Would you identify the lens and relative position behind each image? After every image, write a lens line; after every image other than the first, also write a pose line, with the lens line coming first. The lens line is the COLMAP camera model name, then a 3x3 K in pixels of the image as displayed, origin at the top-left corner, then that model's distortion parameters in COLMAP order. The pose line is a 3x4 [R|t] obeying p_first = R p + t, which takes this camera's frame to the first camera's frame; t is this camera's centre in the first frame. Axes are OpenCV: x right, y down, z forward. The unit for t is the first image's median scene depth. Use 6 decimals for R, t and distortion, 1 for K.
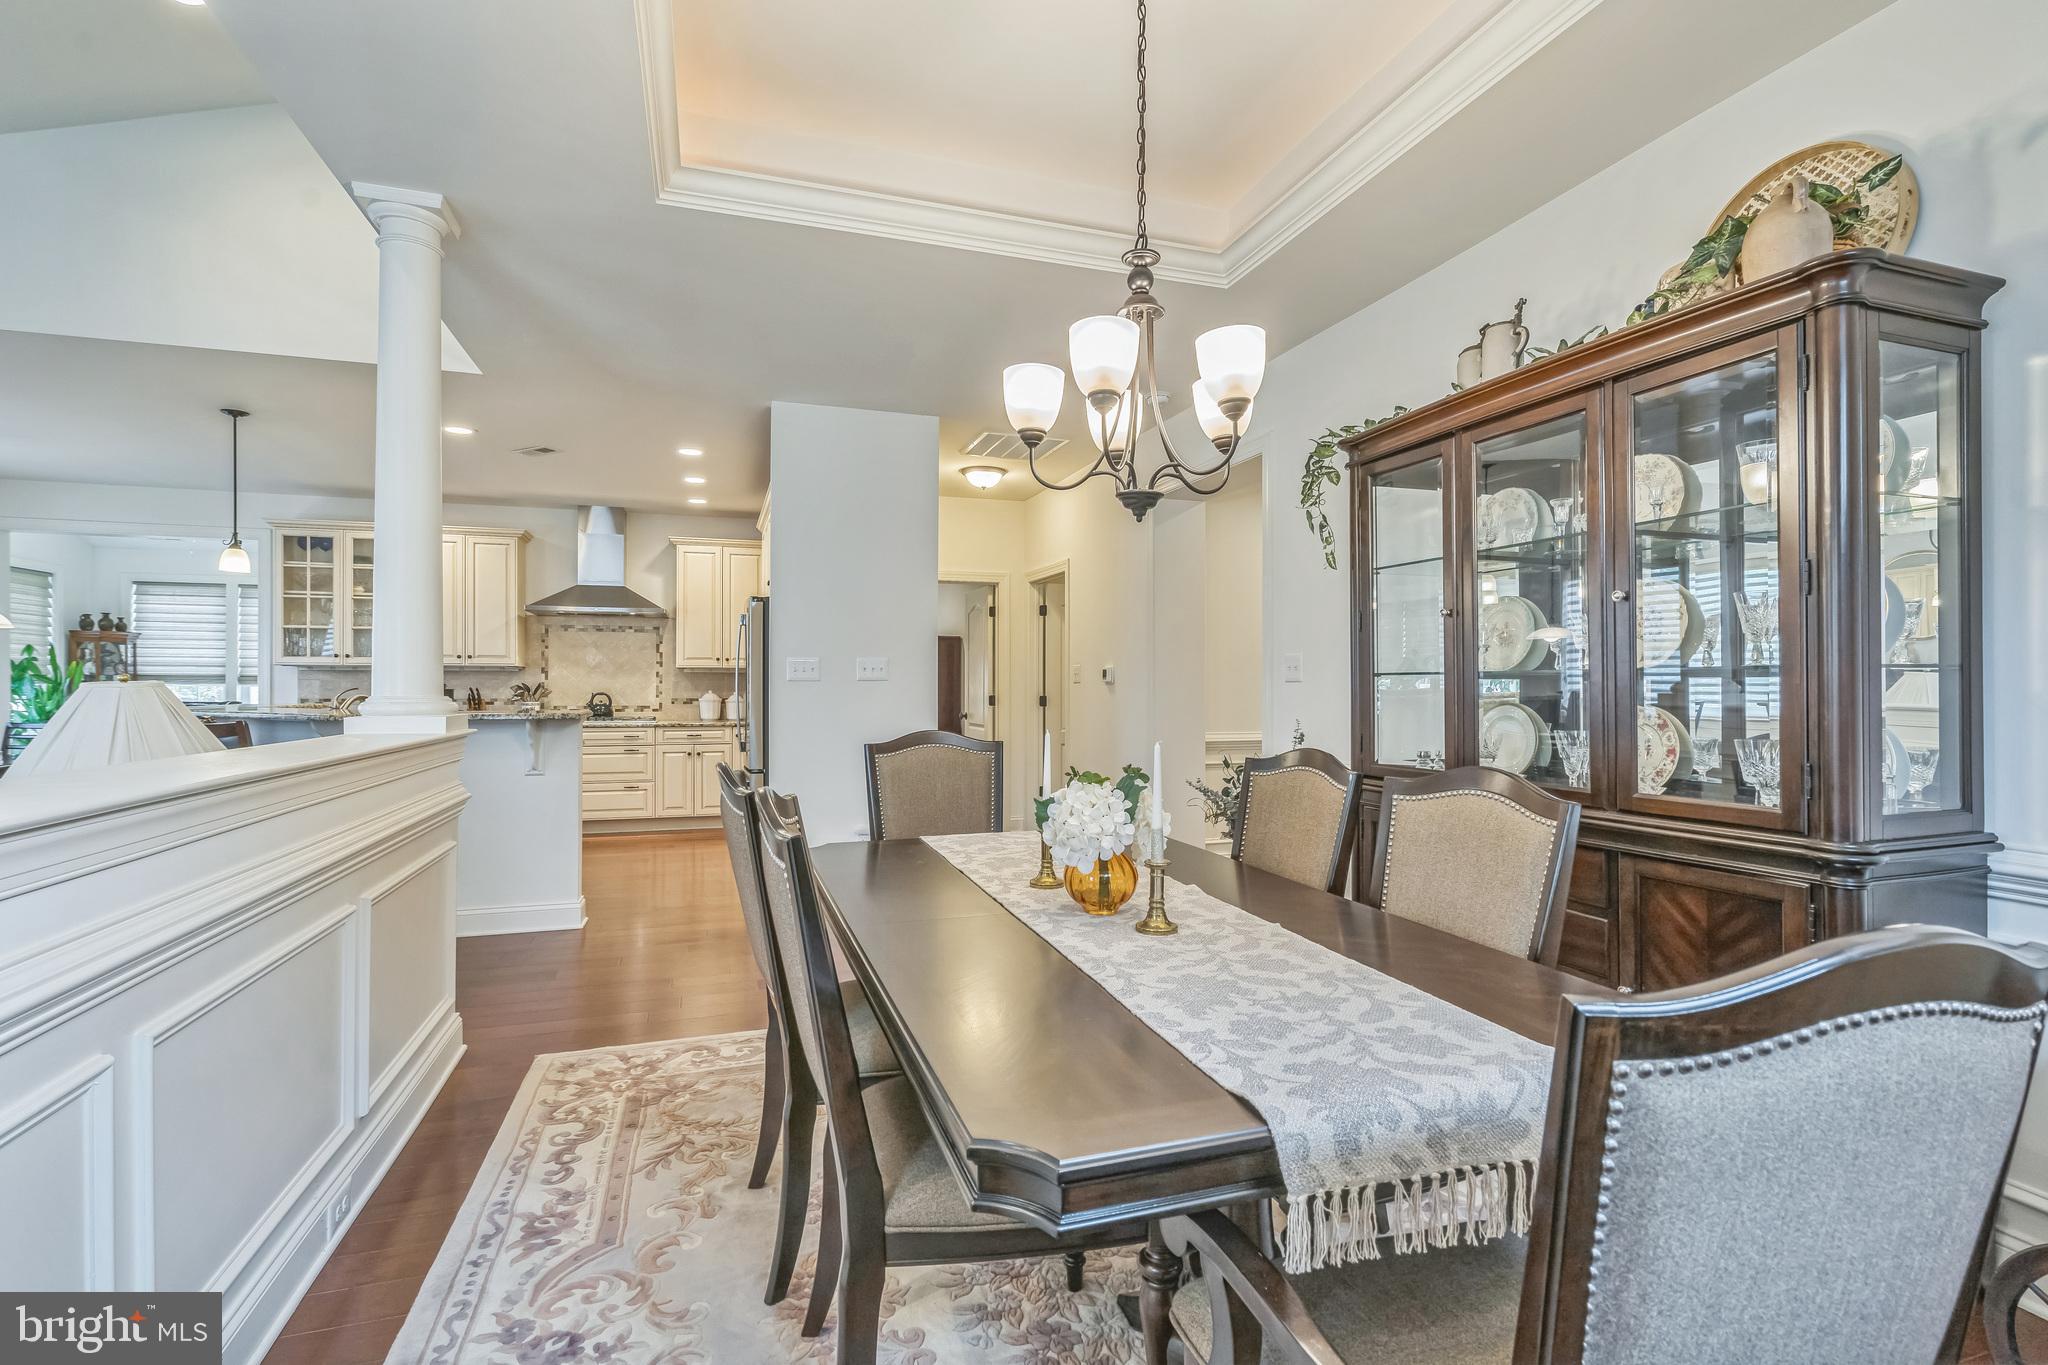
lens RADIAL K [[933.6, 0, 975.7], [0, 933.6, 688.0], [0, 0, 1]] dist [0.002293, 0.000232]
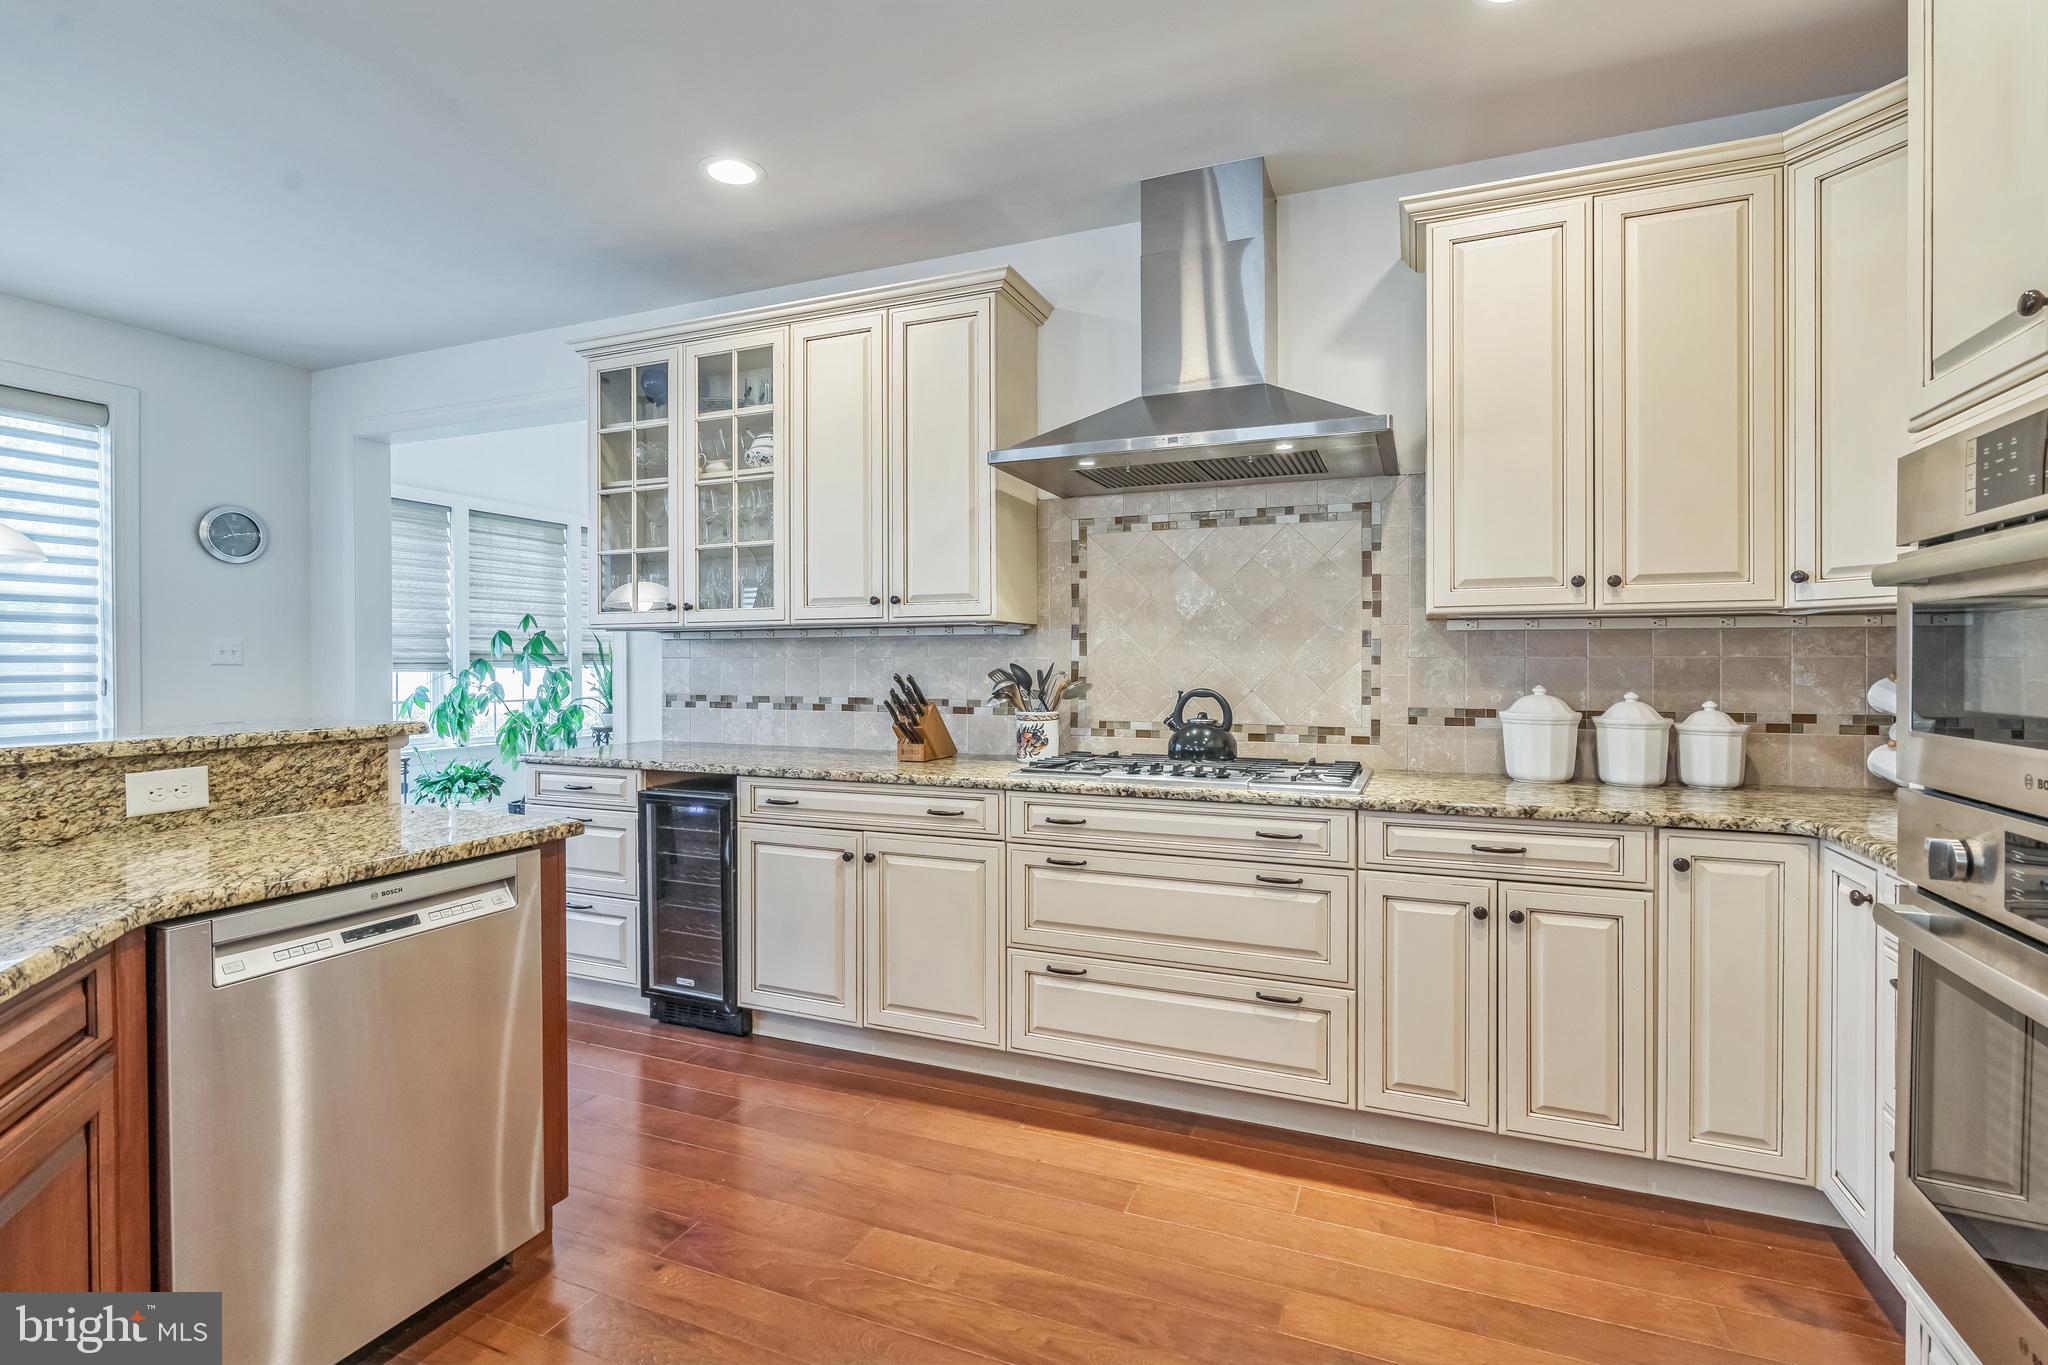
lens RADIAL K [[933.6, 0, 981.8], [0, 933.6, 663.0], [0, 0, 1]] dist [0.002293, 0.000232]
pose [[0.750277, -0.004431, -0.661108, -0.235268], [0.001295, 0.999985, -0.005232, -0.003776], [0.661122, 0.003069, 0.750272, 0.695700]]
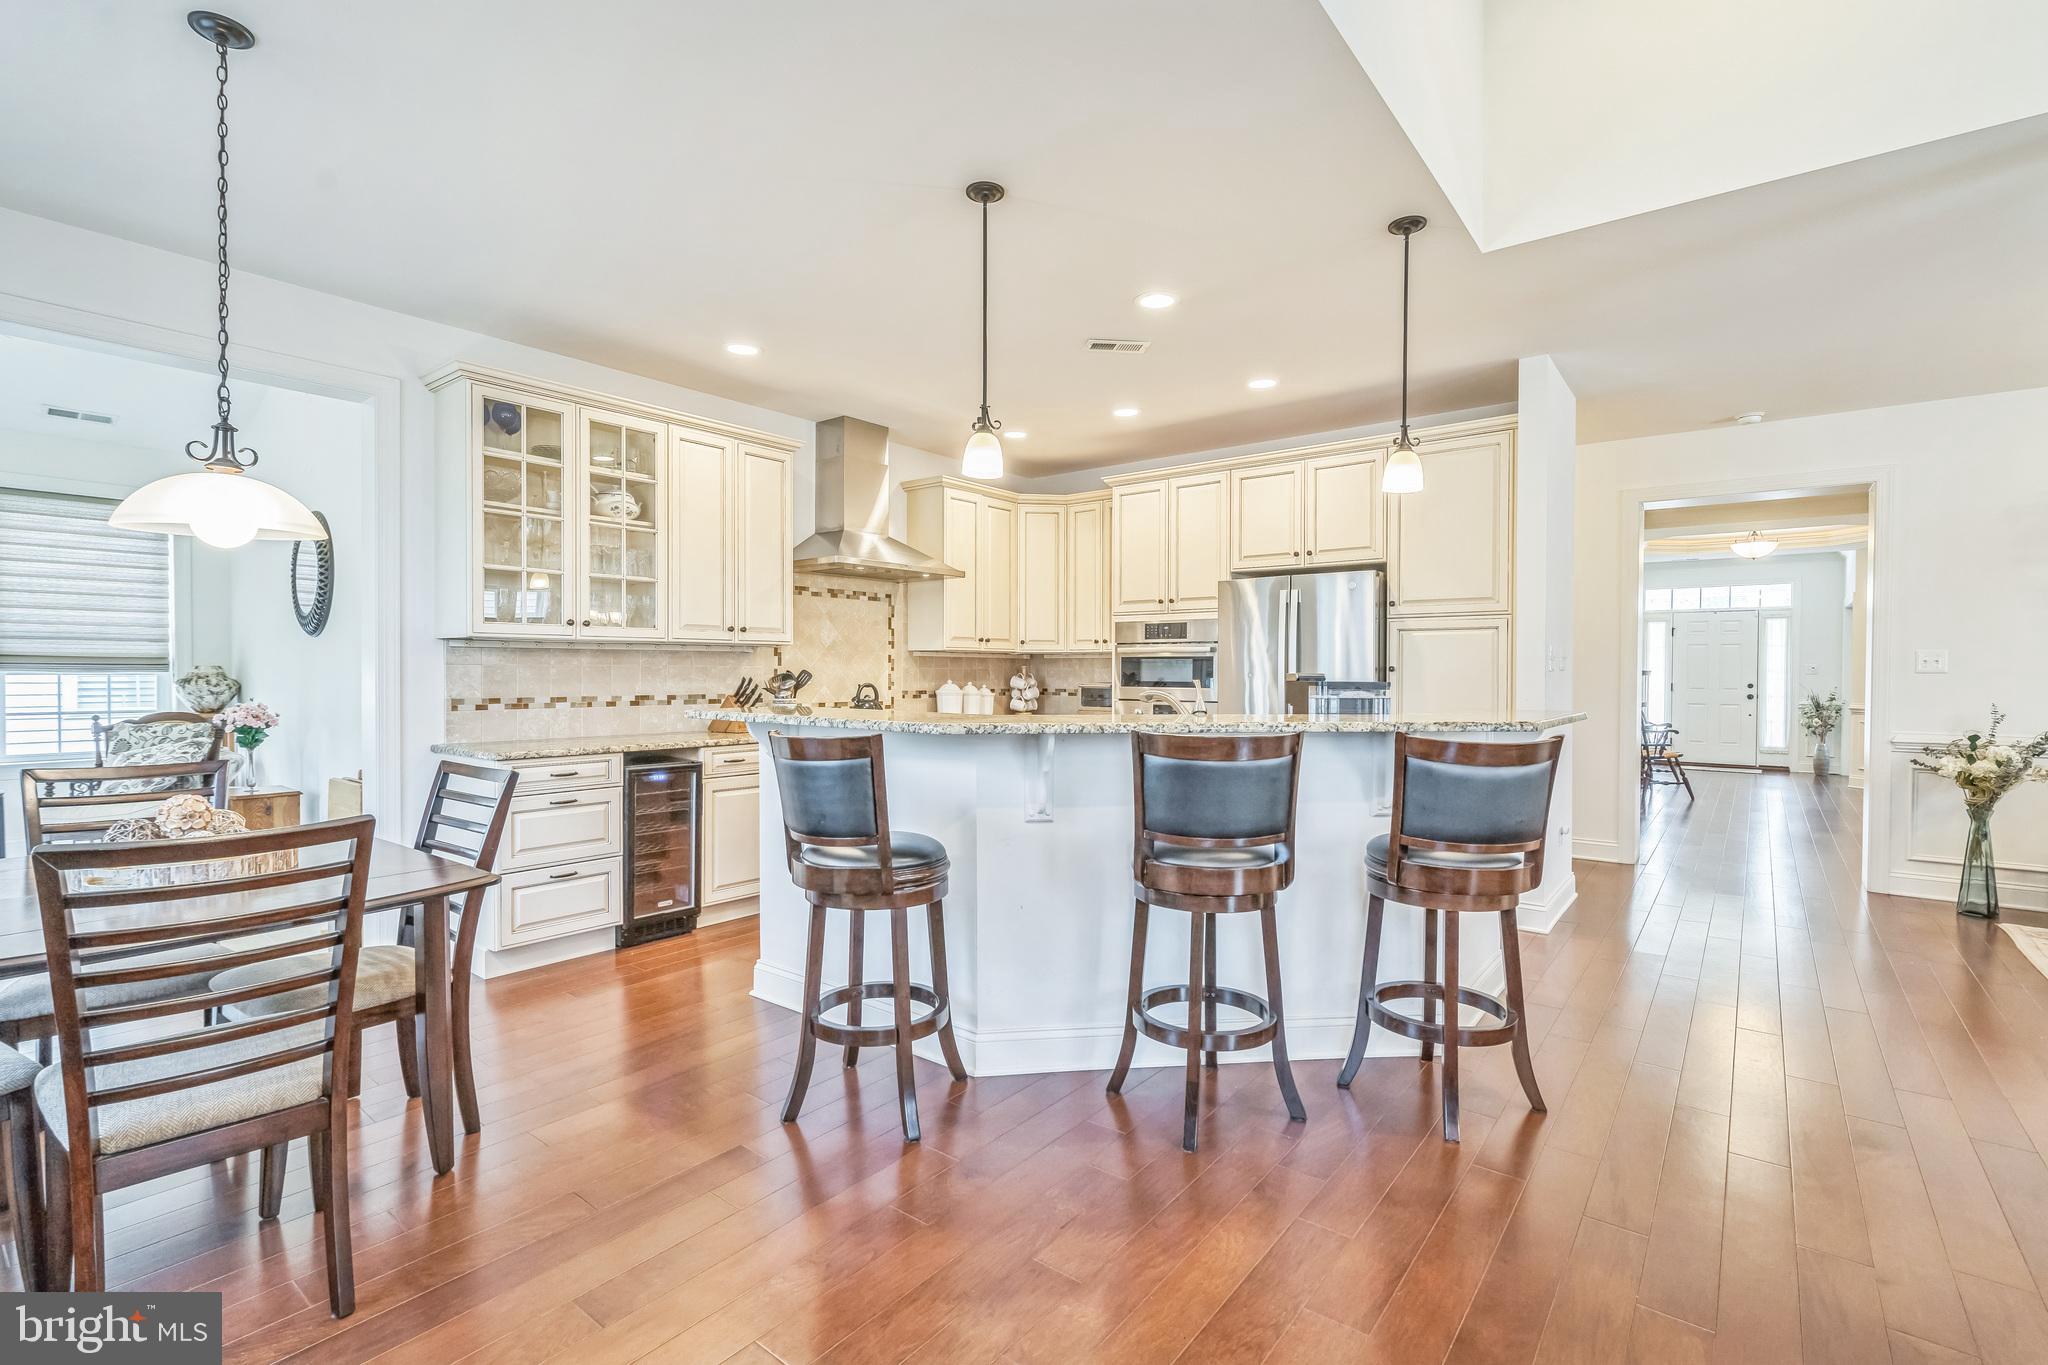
lens RADIAL K [[933.6, 0, 1033.7], [0, 933.6, 686.1], [0, 0, 1]] dist [0.002293, 0.000232]
pose [[0.822177, -0.011703, 0.569111, -0.721561], [0.001946, 0.999841, 0.017749, -0.005685], [-0.569228, -0.013485, 0.822069, 0.347071]]
